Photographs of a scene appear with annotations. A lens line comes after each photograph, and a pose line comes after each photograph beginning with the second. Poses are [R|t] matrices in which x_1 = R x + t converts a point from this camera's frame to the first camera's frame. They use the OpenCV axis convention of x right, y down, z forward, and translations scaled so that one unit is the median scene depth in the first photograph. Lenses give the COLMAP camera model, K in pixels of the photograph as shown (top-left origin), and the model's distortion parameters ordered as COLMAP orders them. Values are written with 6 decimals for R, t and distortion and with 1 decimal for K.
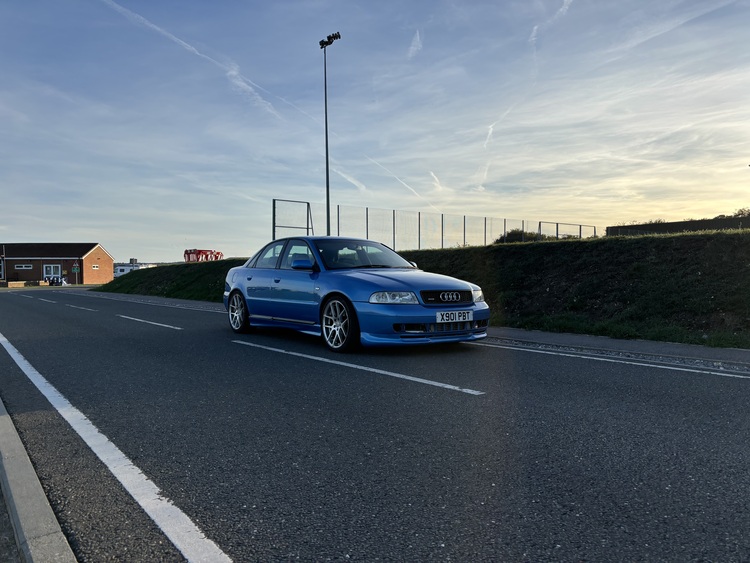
lens RADIAL K [[575.2, 0, 382.9], [0, 575.2, 280.7], [0, 0, 1]] dist [0.028909, -0.002408]
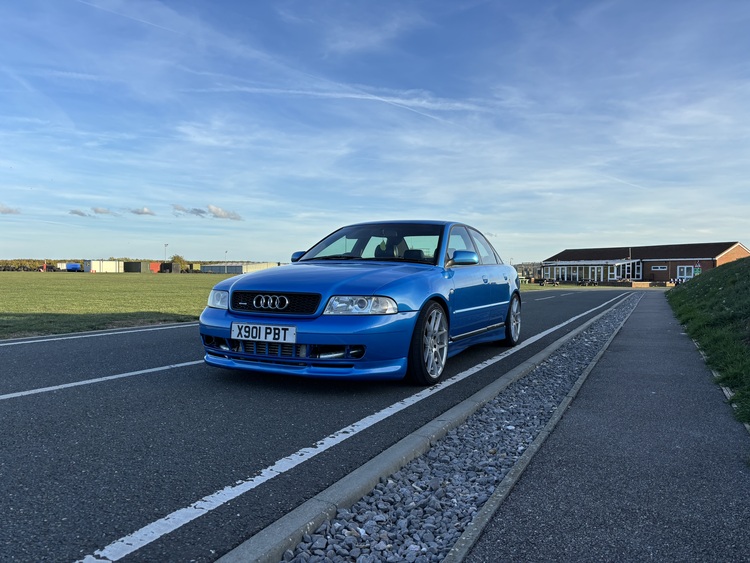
lens RADIAL K [[575.2, 0, 382.9], [0, 575.2, 280.7], [0, 0, 1]] dist [0.028909, -0.002408]
pose [[0.460583, 0.011937, -0.887537, 0.749862], [-0.014537, 0.999877, 0.005905, -0.002191], [0.887498, 0.010182, 0.460699, 0.808880]]
